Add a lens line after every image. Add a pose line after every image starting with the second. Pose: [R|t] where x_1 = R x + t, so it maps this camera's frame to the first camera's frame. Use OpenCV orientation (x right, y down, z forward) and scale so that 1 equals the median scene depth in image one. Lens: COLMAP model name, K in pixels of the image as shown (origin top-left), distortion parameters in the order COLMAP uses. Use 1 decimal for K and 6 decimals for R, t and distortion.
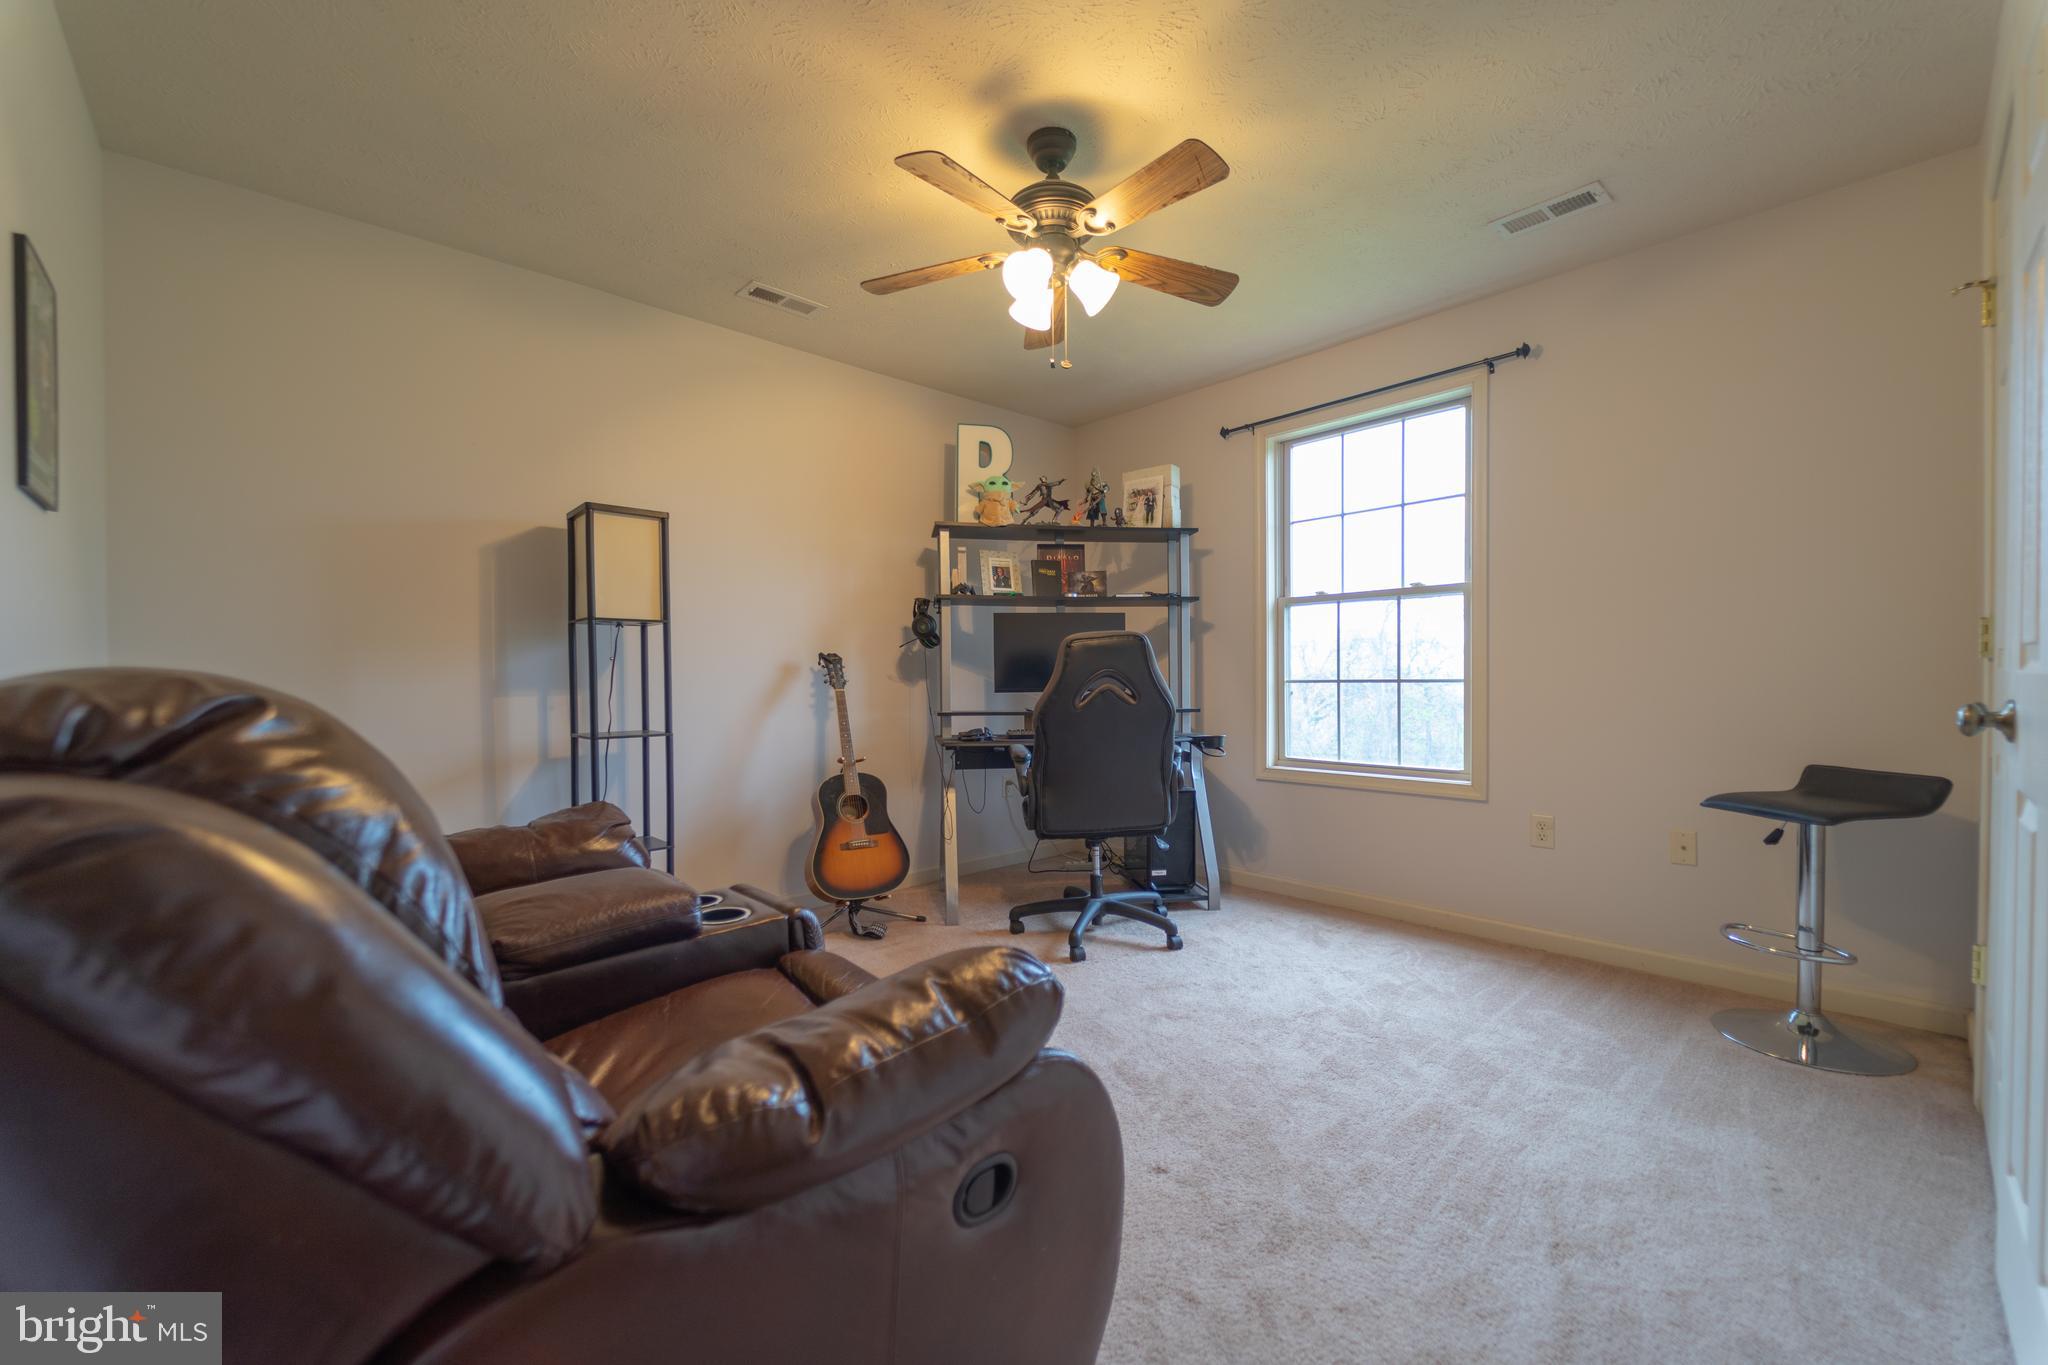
lens RADIAL K [[811.3, 0, 1029.7], [0, 811.3, 688.7], [0, 0, 1]] dist [0.019214, -0.014826]
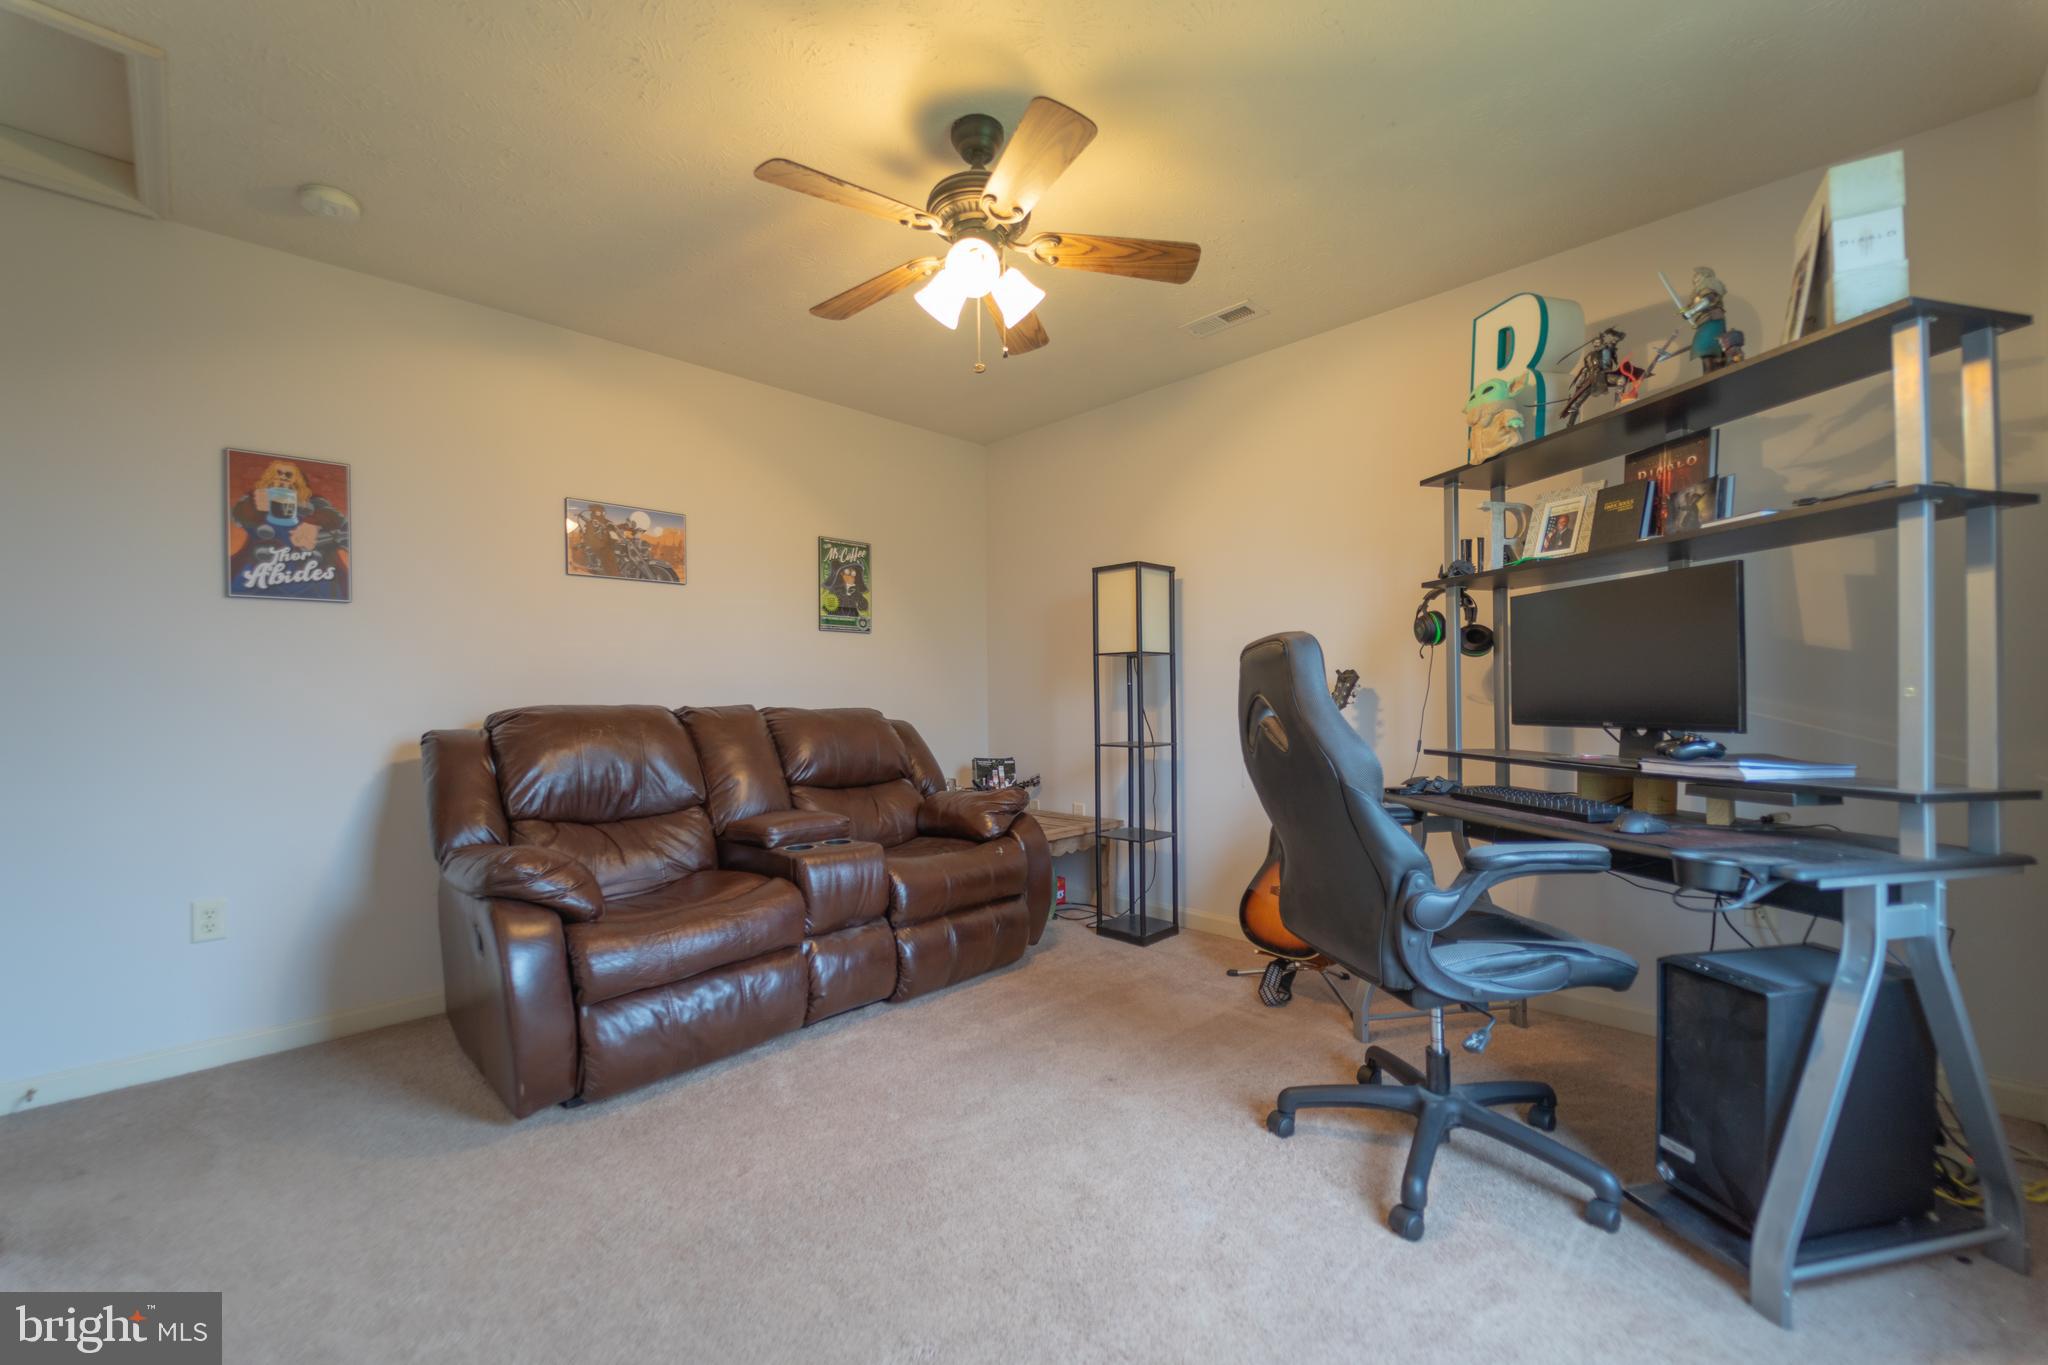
lens RADIAL K [[811.3, 0, 1029.7], [0, 811.3, 688.7], [0, 0, 1]] dist [0.019214, -0.014826]
pose [[0.055004, -0.002813, -0.998482, 0.582275], [-0.006243, 0.999976, -0.003161, -0.019408], [0.998467, 0.006408, 0.054985, 0.623032]]
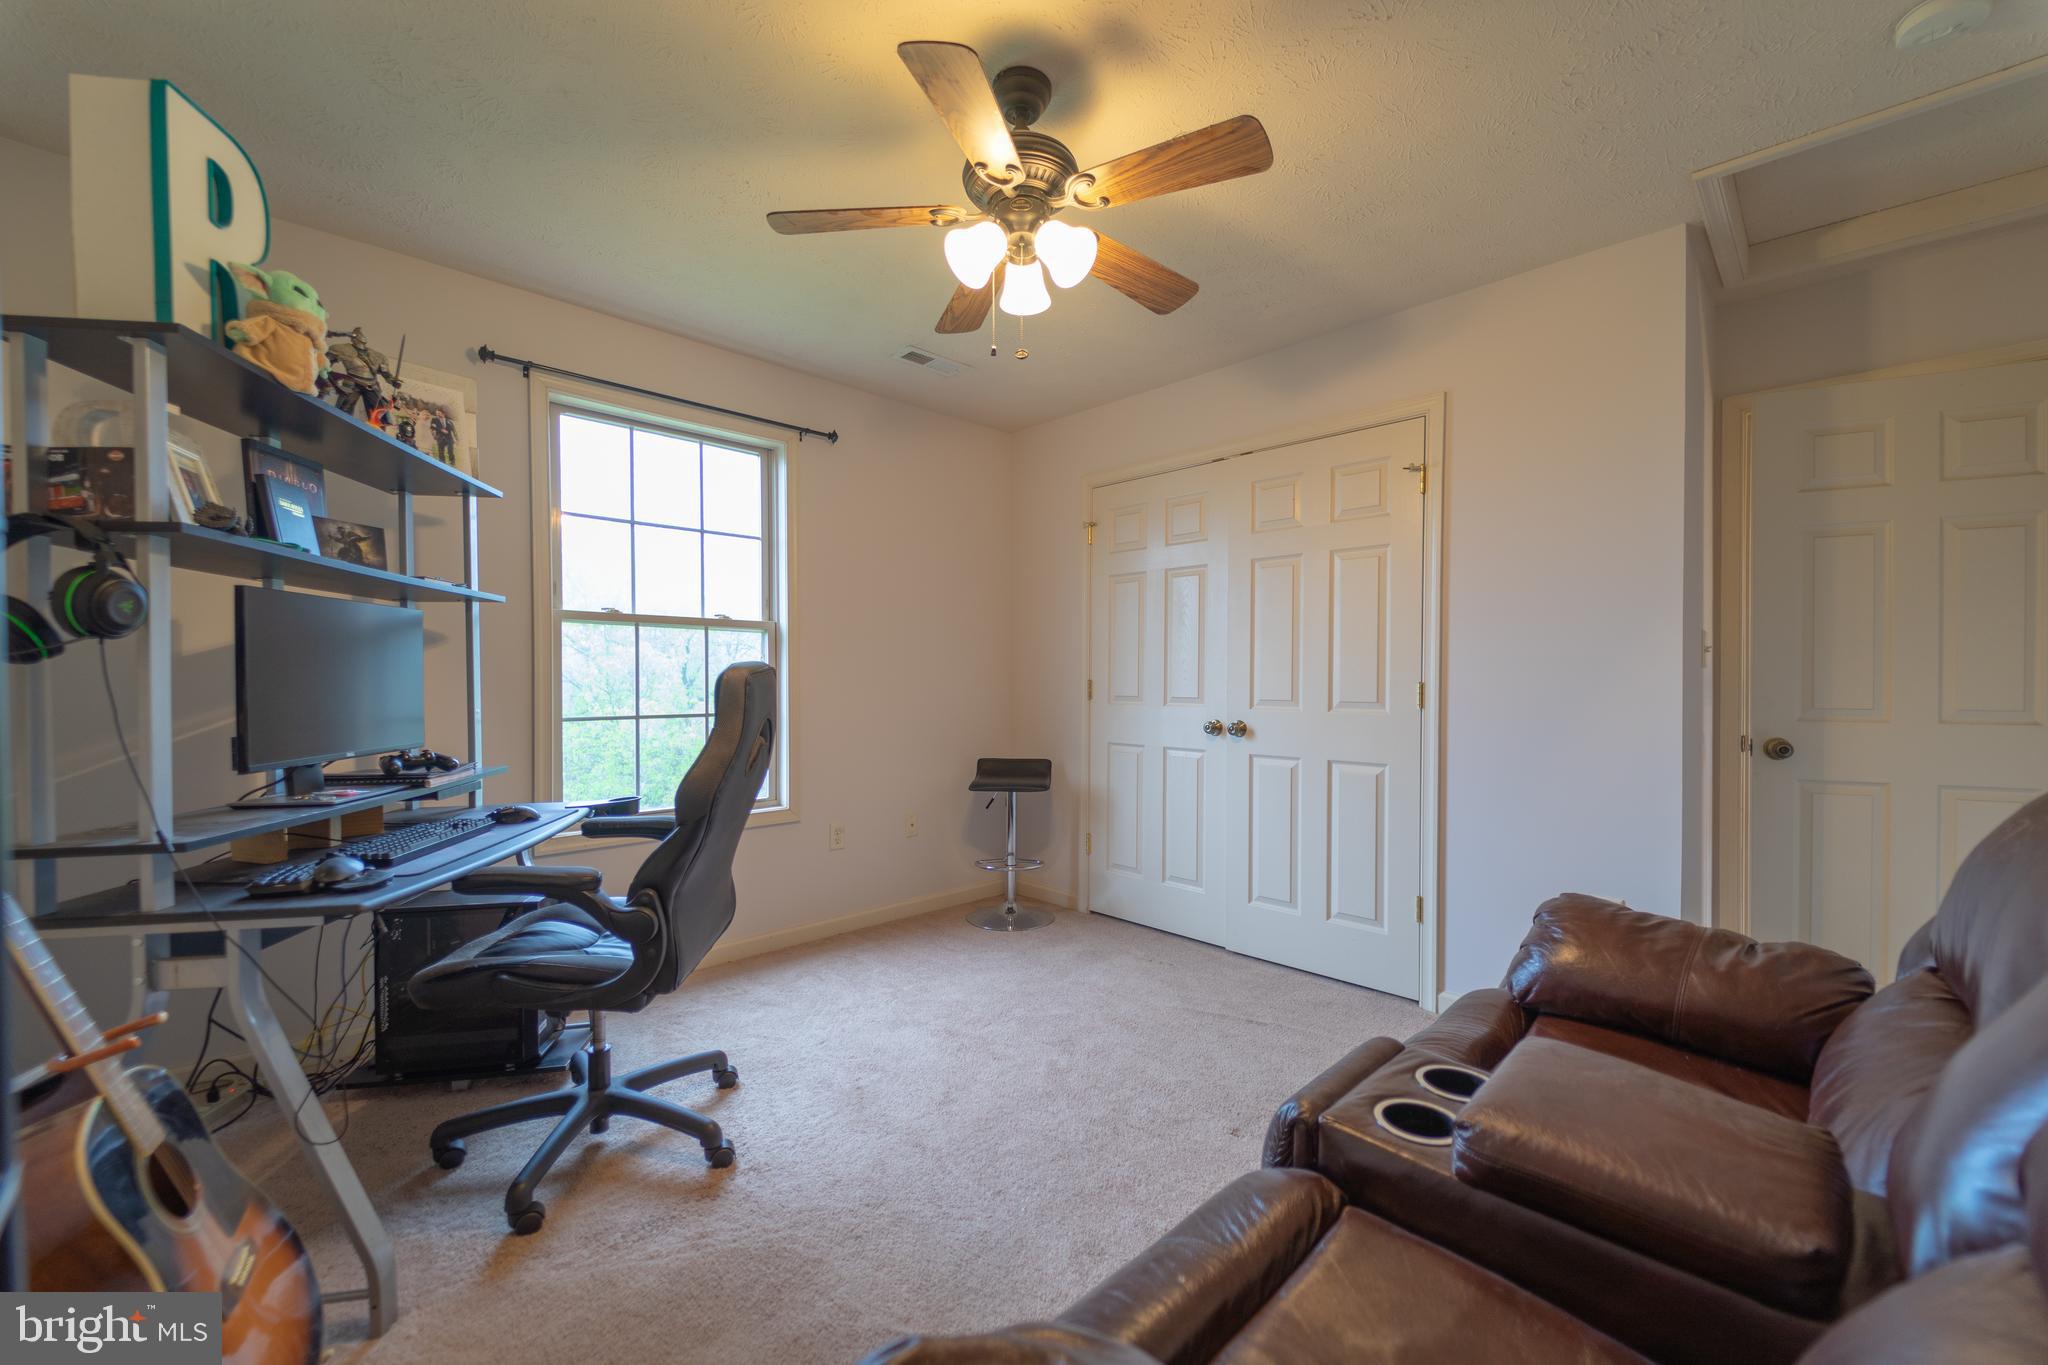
lens RADIAL K [[811.3, 0, 1029.7], [0, 811.3, 688.7], [0, 0, 1]] dist [0.019214, -0.014826]
pose [[-0.020371, 0.002002, 0.999790, -0.496375], [0.014893, 0.999888, -0.001698, -0.032549], [-0.999682, 0.014855, -0.020399, 0.625566]]
